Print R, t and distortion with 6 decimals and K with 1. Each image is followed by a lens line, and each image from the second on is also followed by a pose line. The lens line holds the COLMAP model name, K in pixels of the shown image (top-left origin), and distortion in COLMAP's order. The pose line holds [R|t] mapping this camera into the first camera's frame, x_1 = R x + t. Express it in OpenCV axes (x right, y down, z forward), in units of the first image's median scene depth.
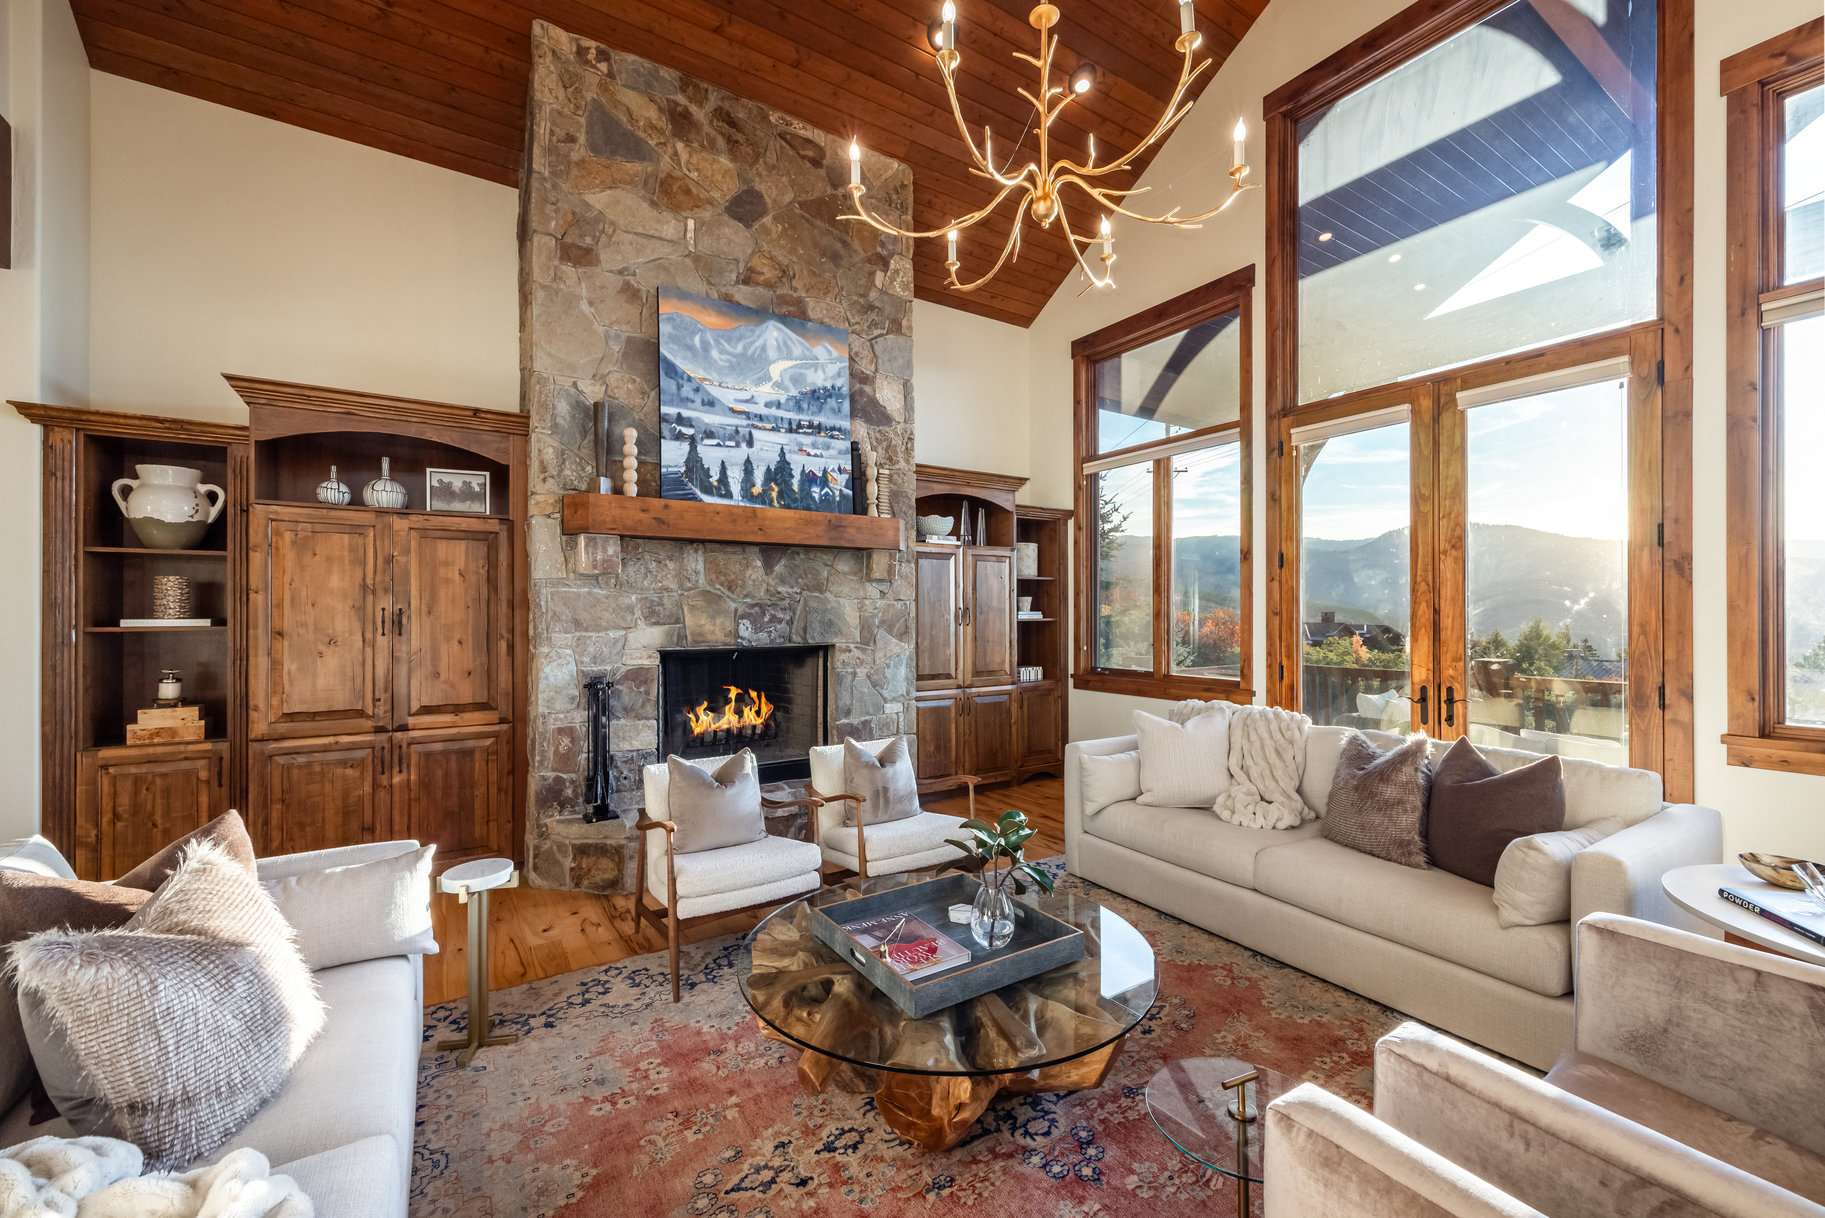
lens RADIAL K [[757.8, 0, 902.6], [0, 757.8, 613.2], [0, 0, 1]] dist [0.005929, -0.000142]
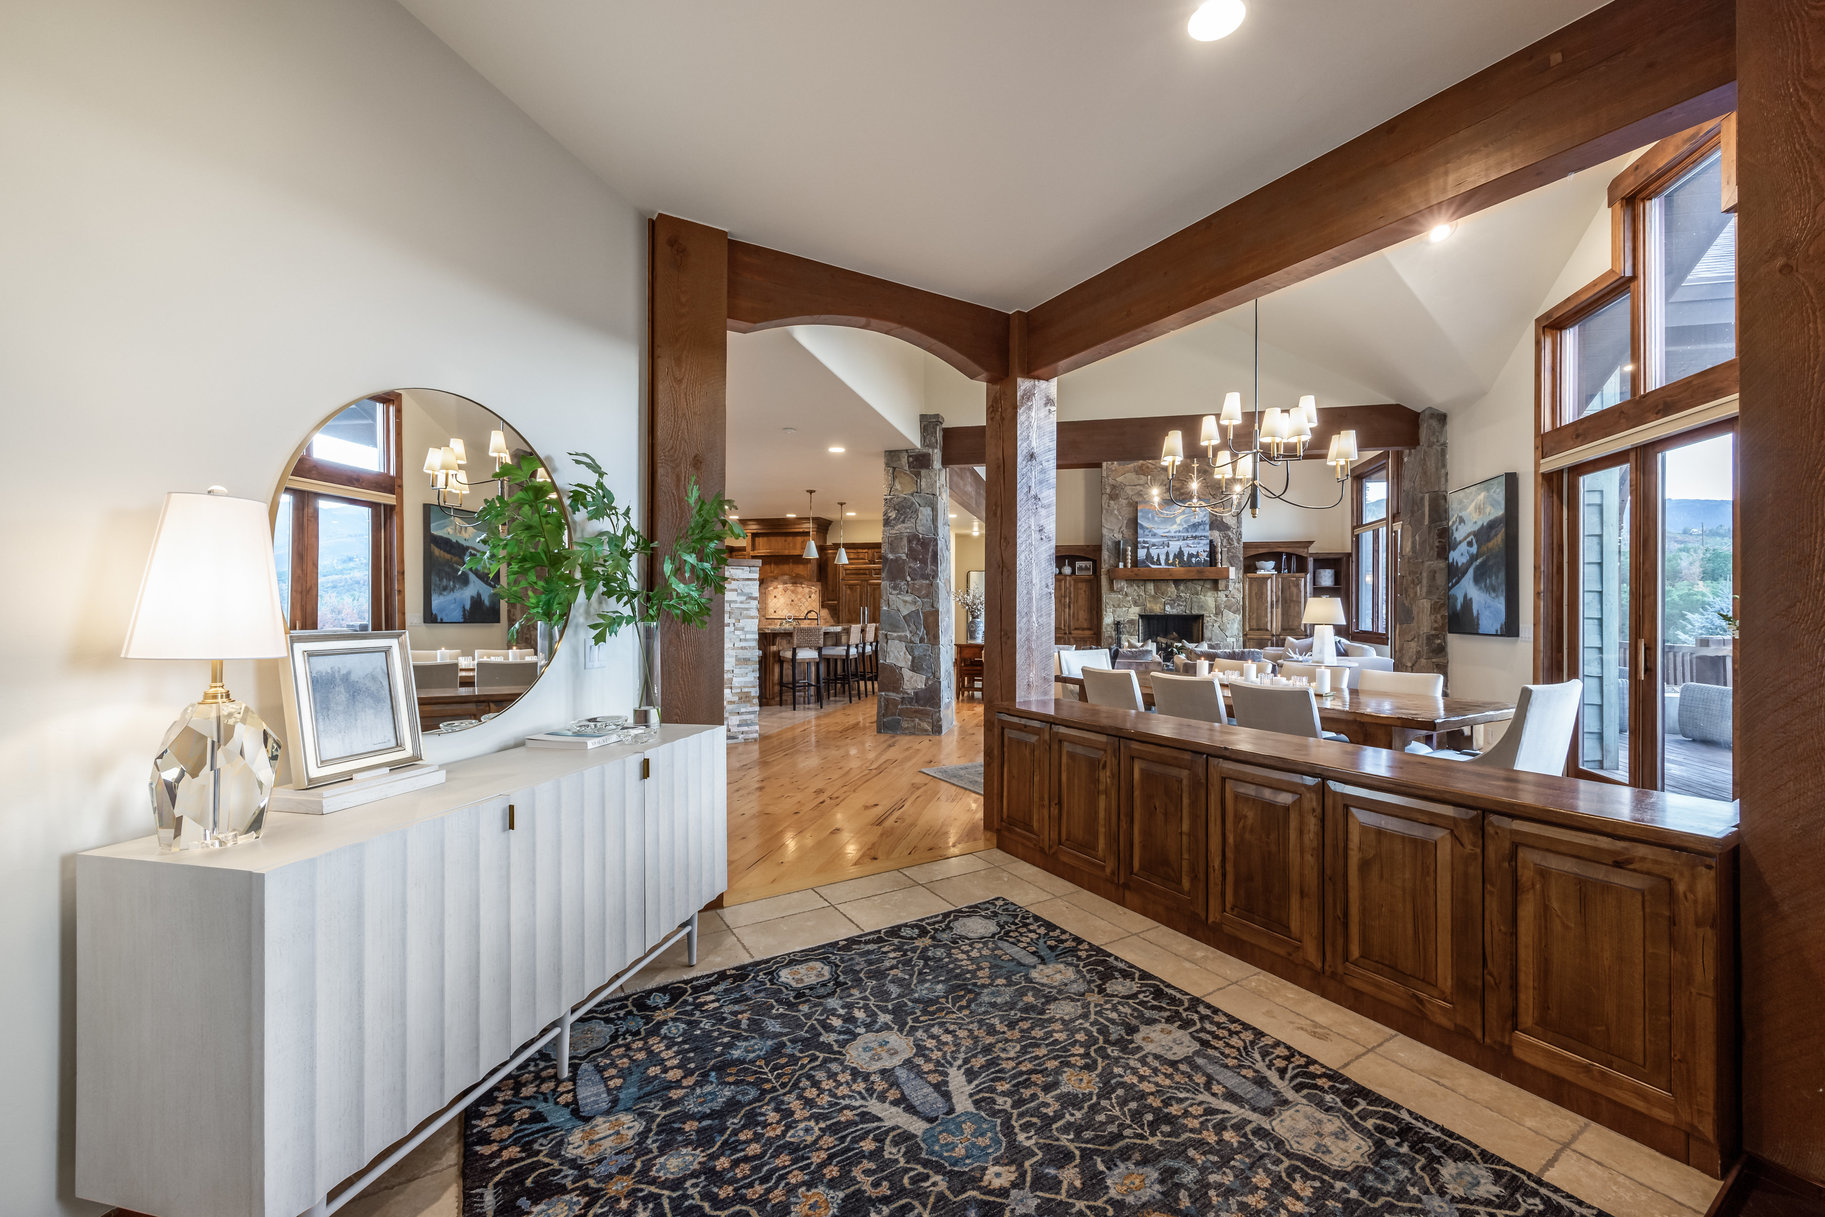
lens RADIAL K [[757.8, 0, 904.2], [0, 757.8, 604.9], [0, 0, 1]] dist [0.005929, -0.000142]
pose [[0.682916, 0.001207, -0.730496, 1.258304], [-0.002765, 0.999996, -0.000932, 0.014406], [0.730492, 0.002656, 0.682916, -1.787329]]
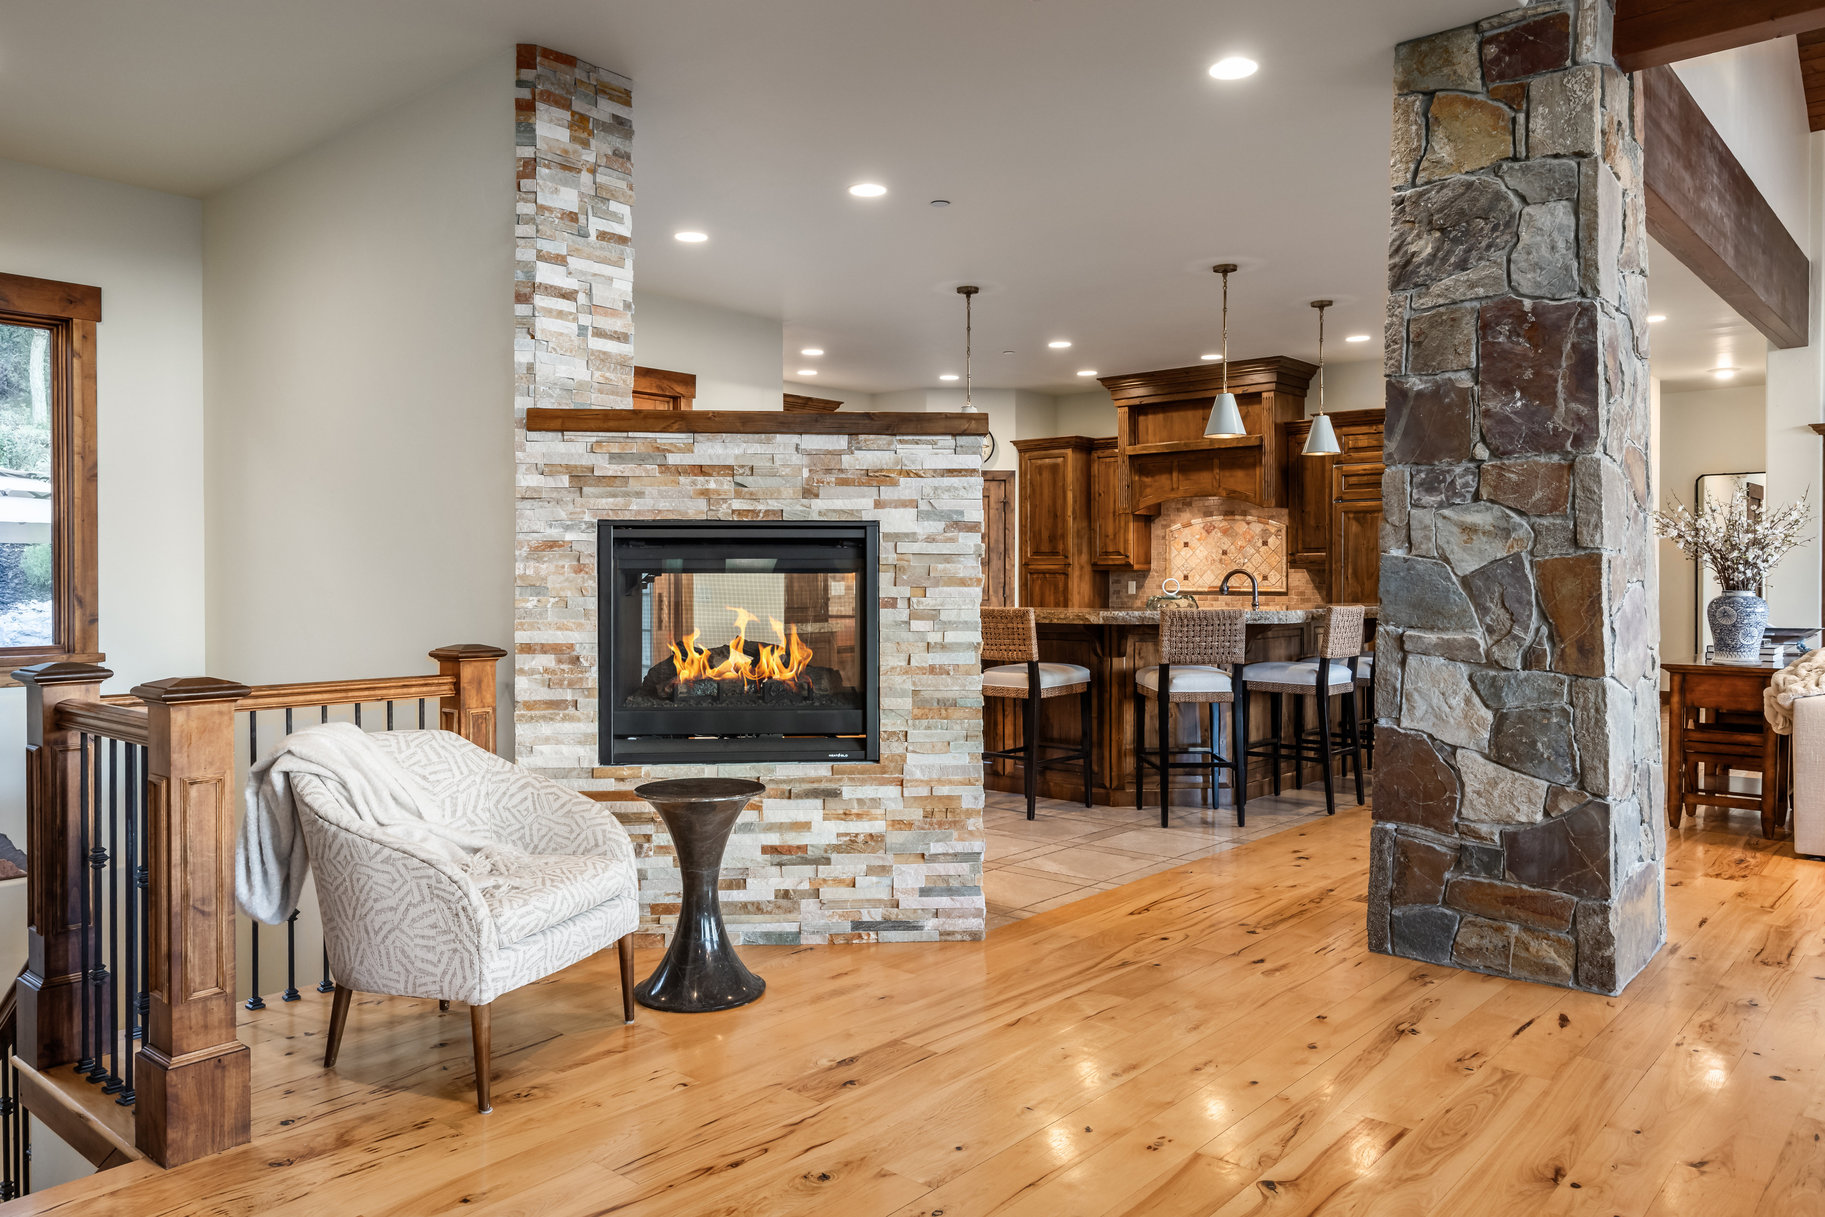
lens RADIAL K [[1301.0, 0, 810.4], [0, 1301.0, 585.3], [0, 0, 1]] dist [0.011276, 0.005692]
pose [[0.243421, 0.008061, -0.969887, 0.784294], [0.003529, 0.999951, 0.009197, 0.032869], [0.969914, -0.005662, 0.243380, -1.290987]]
